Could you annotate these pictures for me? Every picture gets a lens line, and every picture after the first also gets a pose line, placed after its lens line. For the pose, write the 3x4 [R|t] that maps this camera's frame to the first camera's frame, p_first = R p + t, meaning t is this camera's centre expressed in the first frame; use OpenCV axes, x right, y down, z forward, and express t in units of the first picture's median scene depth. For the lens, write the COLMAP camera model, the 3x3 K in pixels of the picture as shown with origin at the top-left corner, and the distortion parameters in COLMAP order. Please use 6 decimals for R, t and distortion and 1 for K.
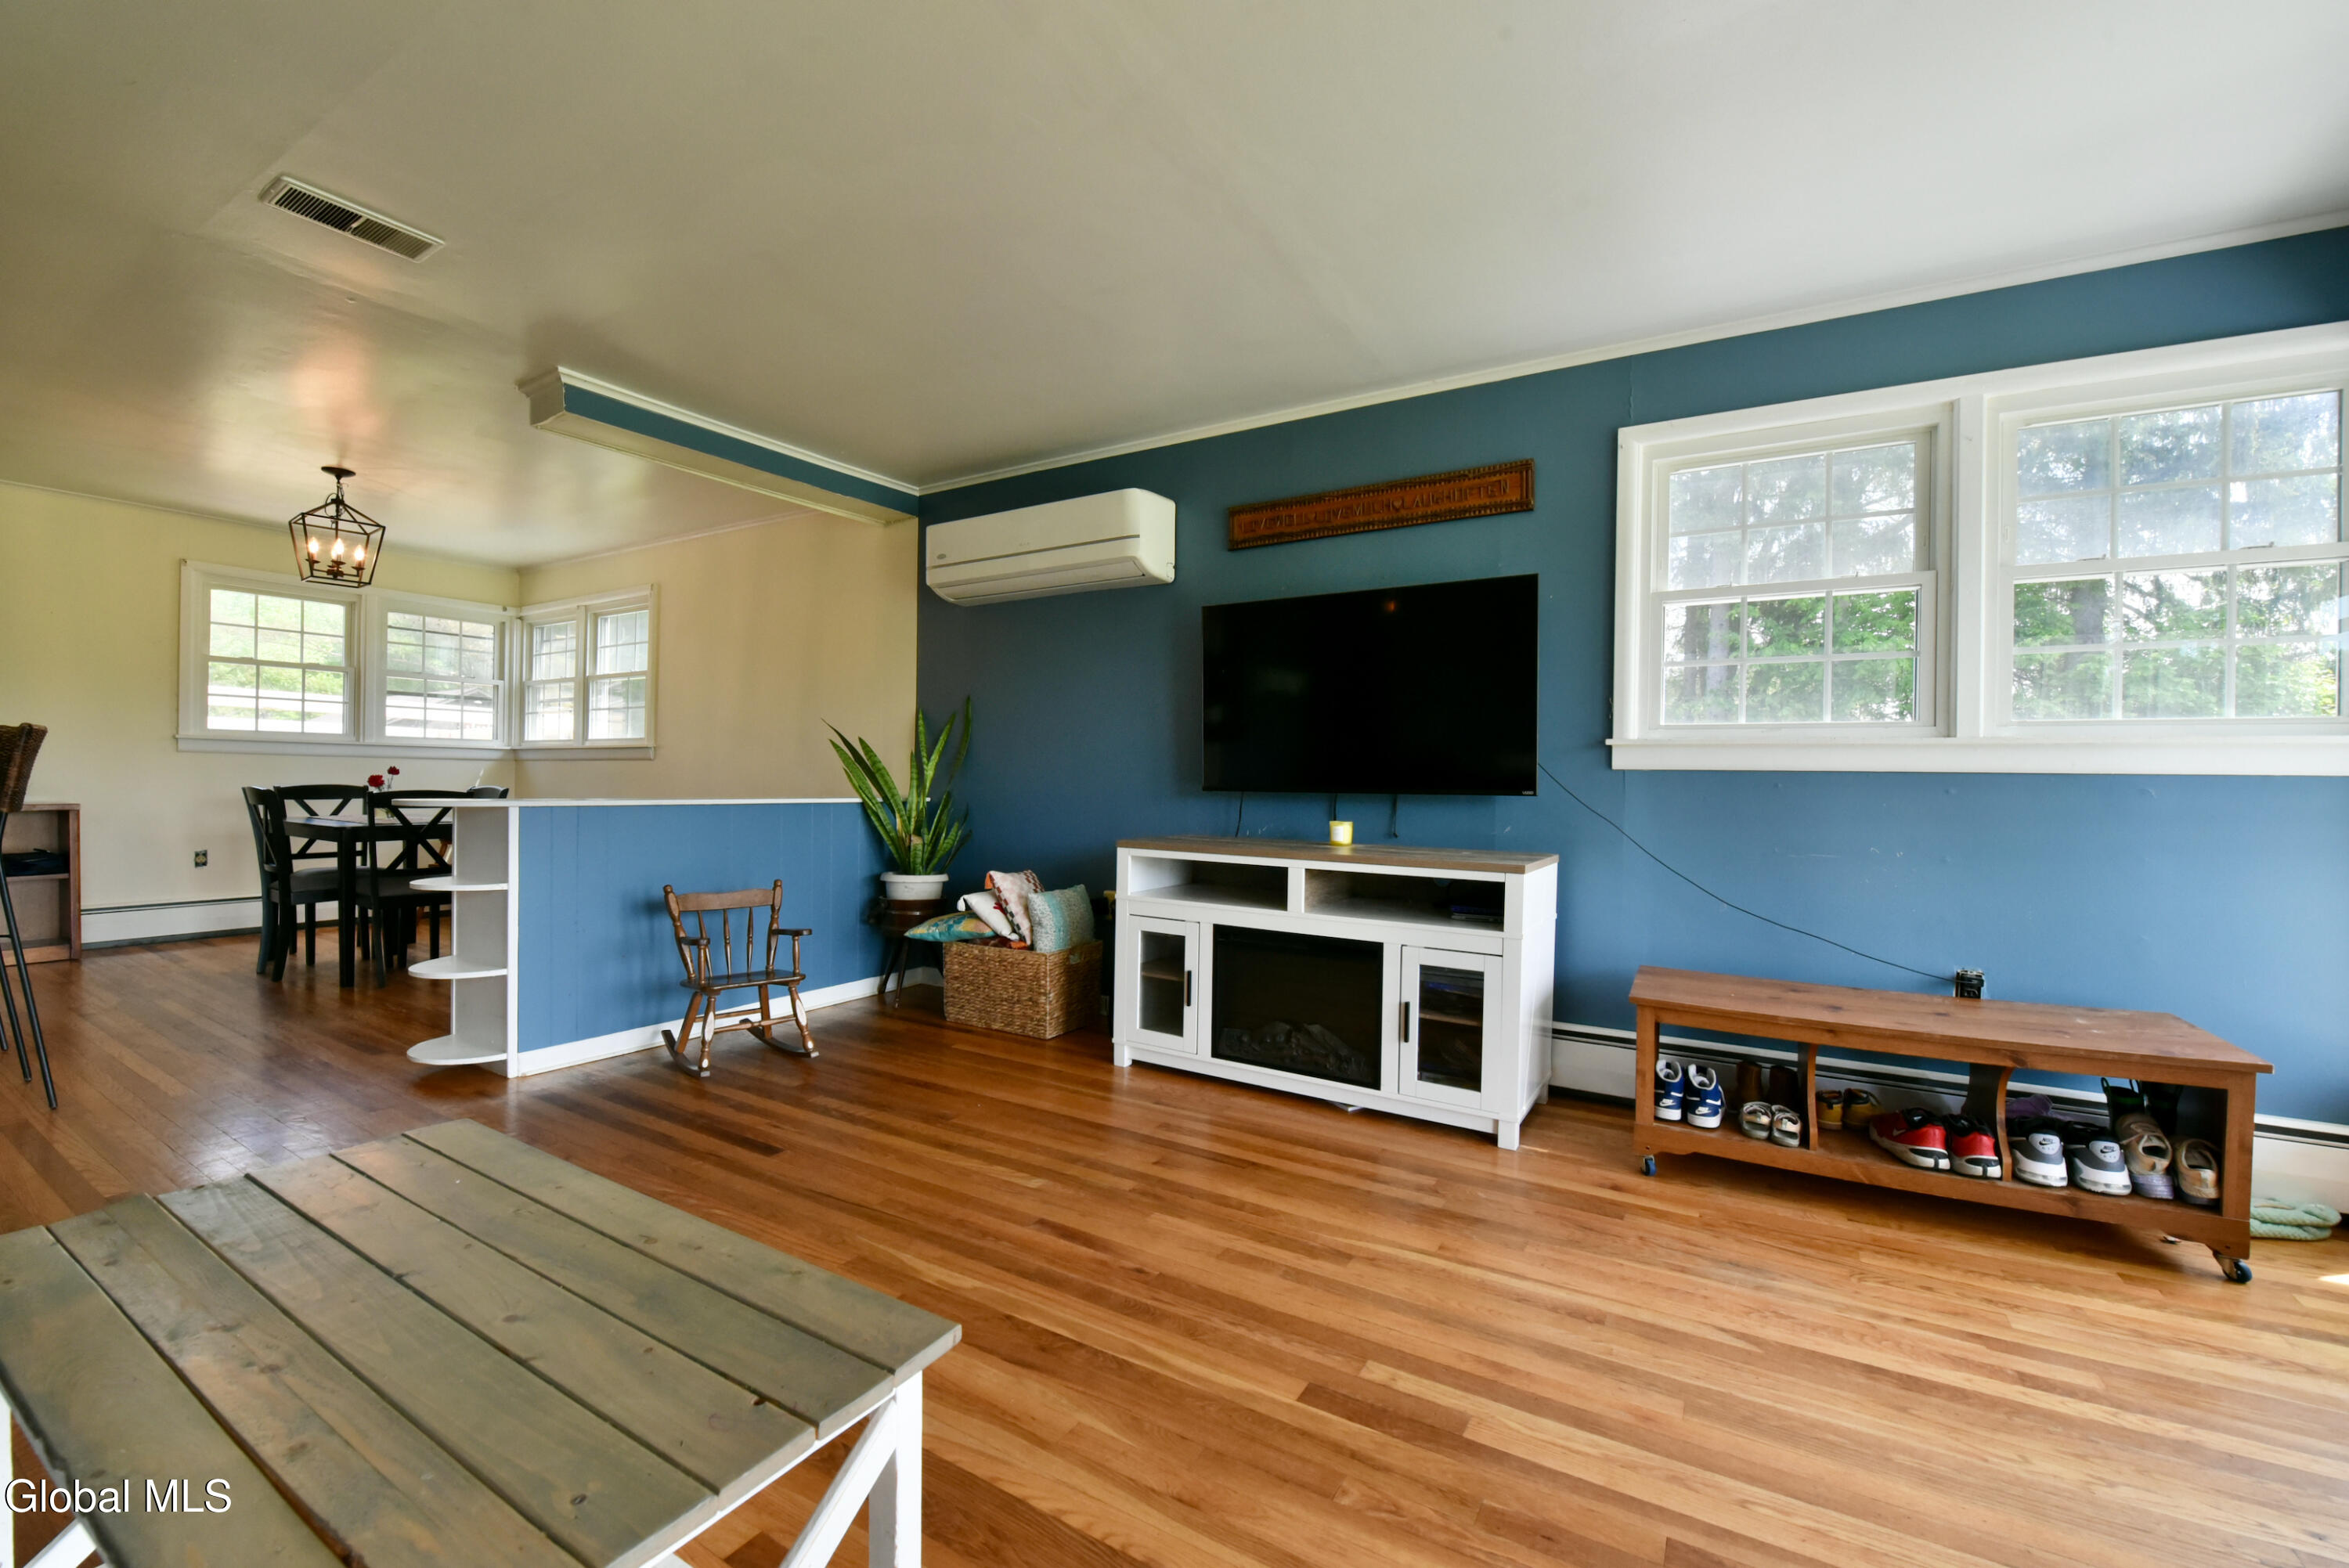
lens RADIAL K [[947.8, 0, 1168.3], [0, 947.8, 790.1], [0, 0, 1]] dist [-0.017640, -0.000954]
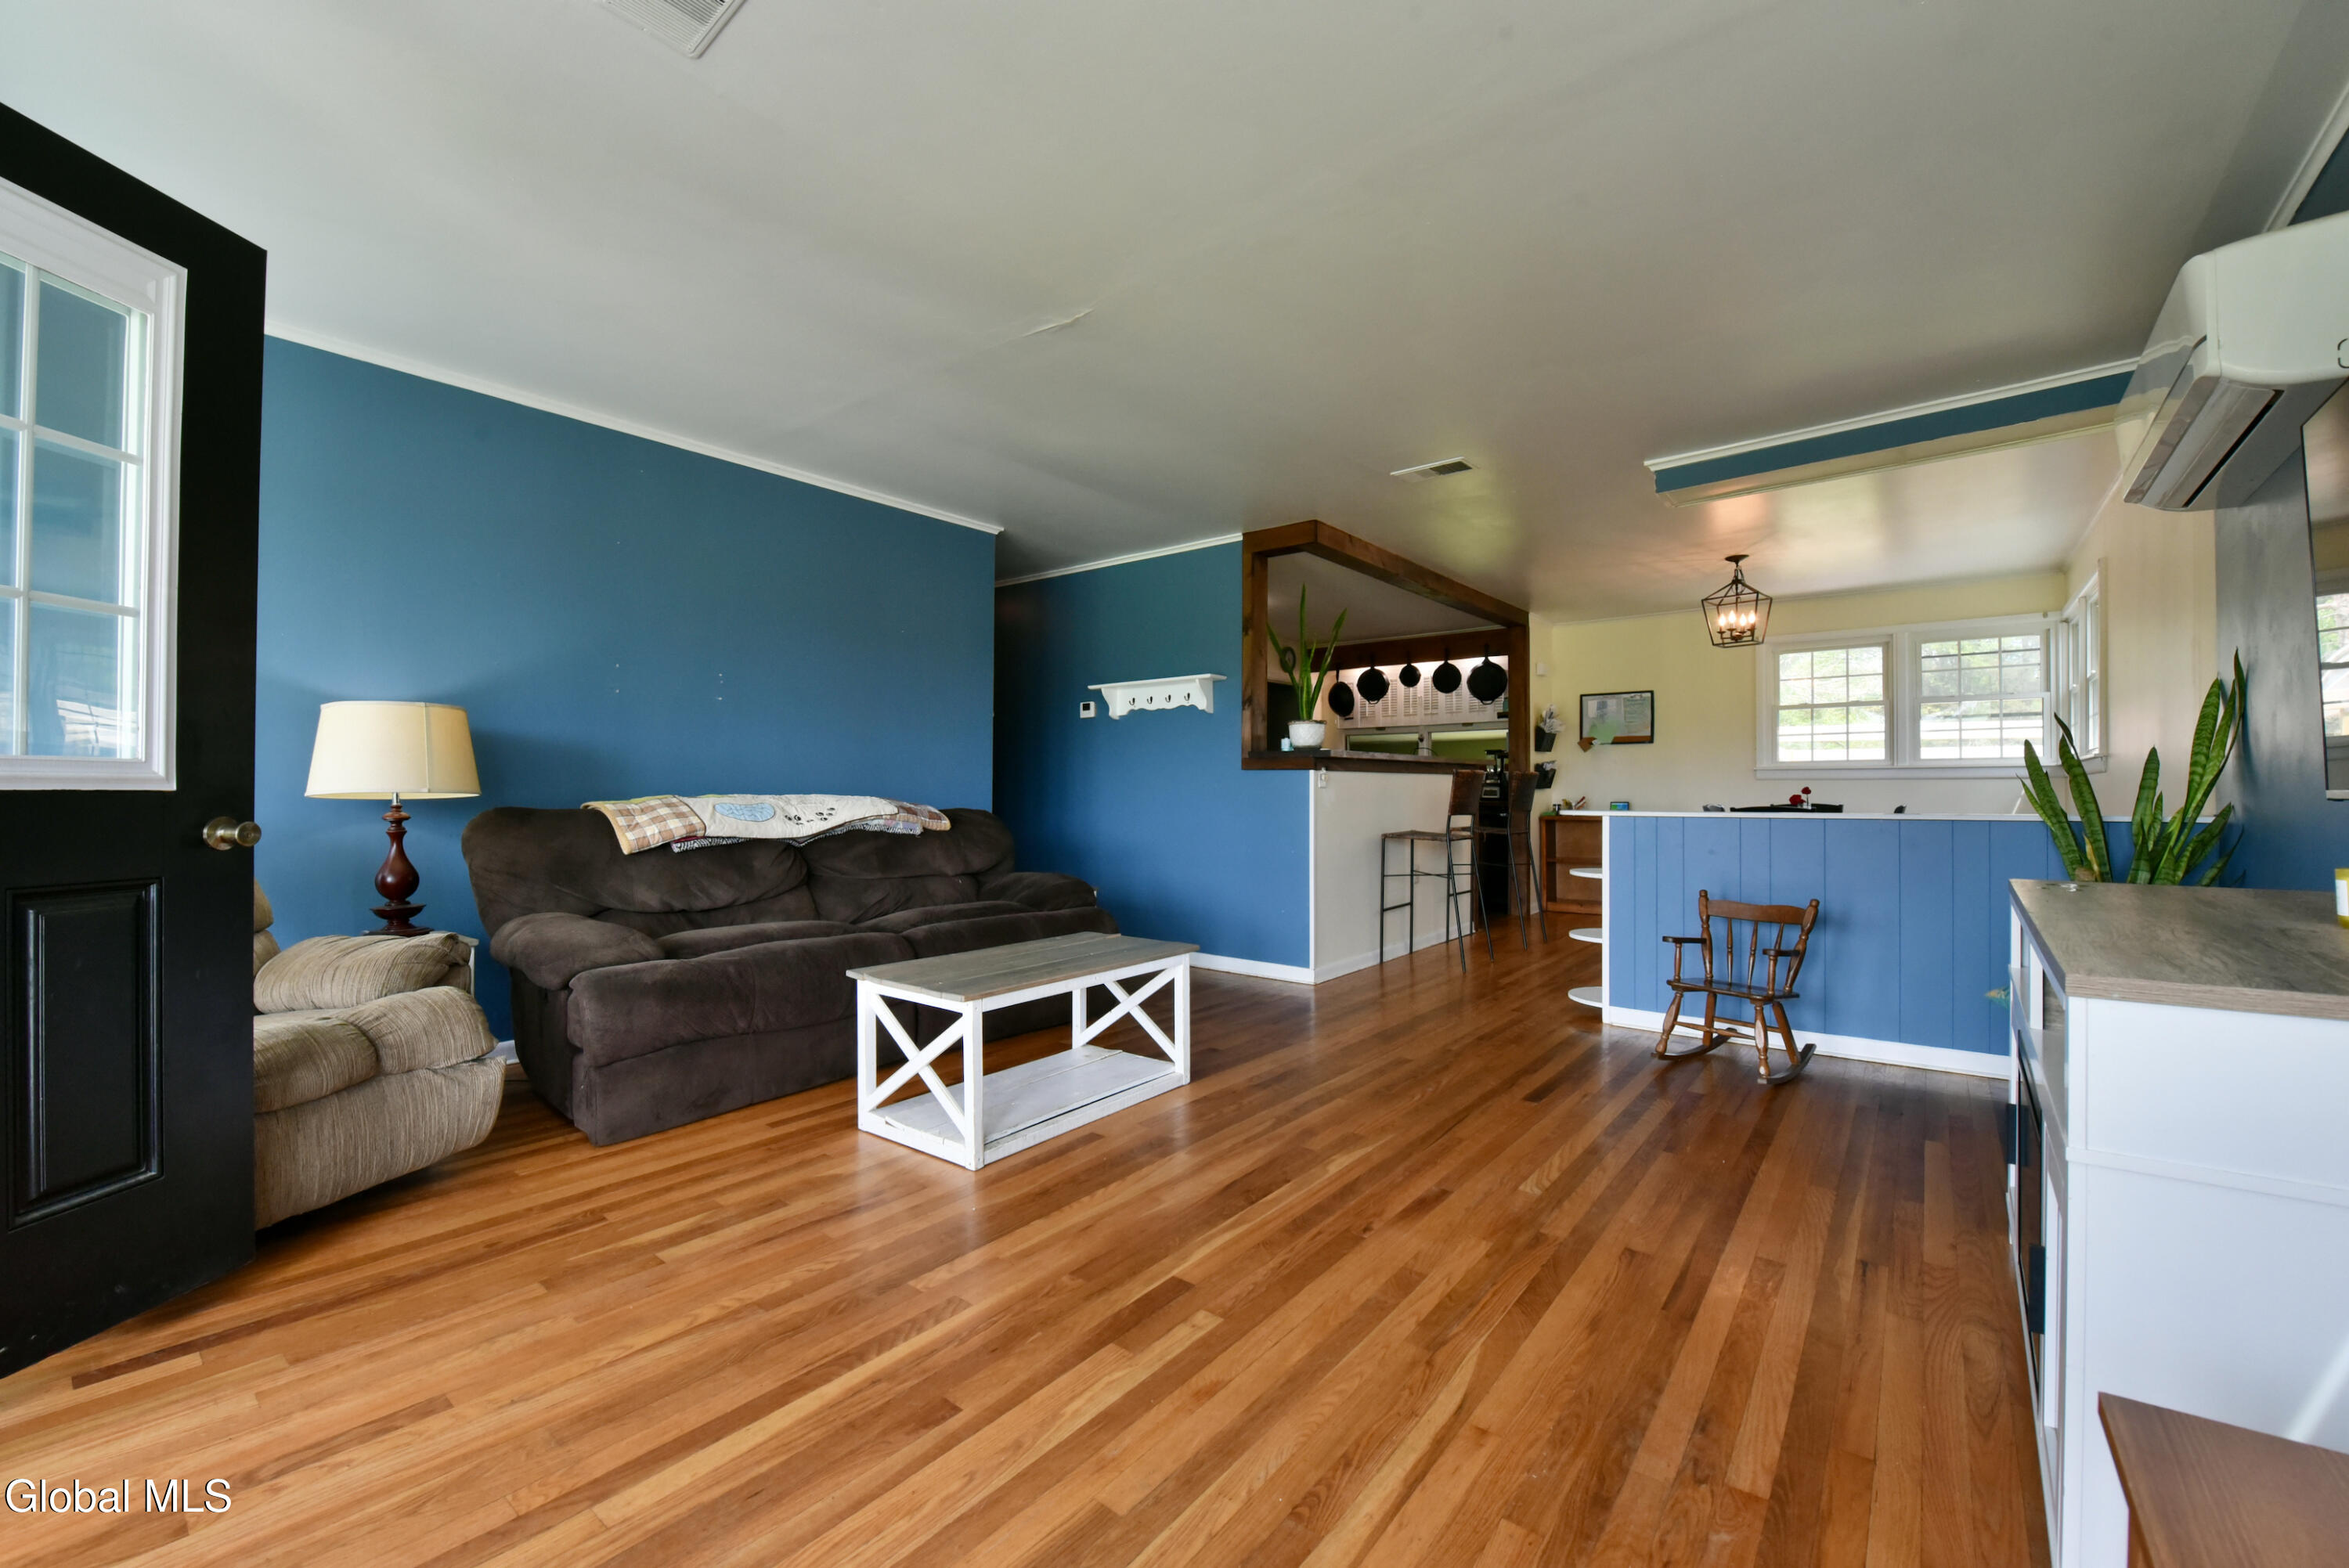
lens RADIAL K [[943.0, 0, 1167.7], [0, 943.0, 787.7], [0, 0, 1]] dist [-0.014630, -0.003614]
pose [[-0.137601, -0.022227, -0.990238, 0.579770], [-0.008796, 0.999736, -0.021217, 0.009812], [0.990449, 0.005791, -0.137761, 0.483039]]
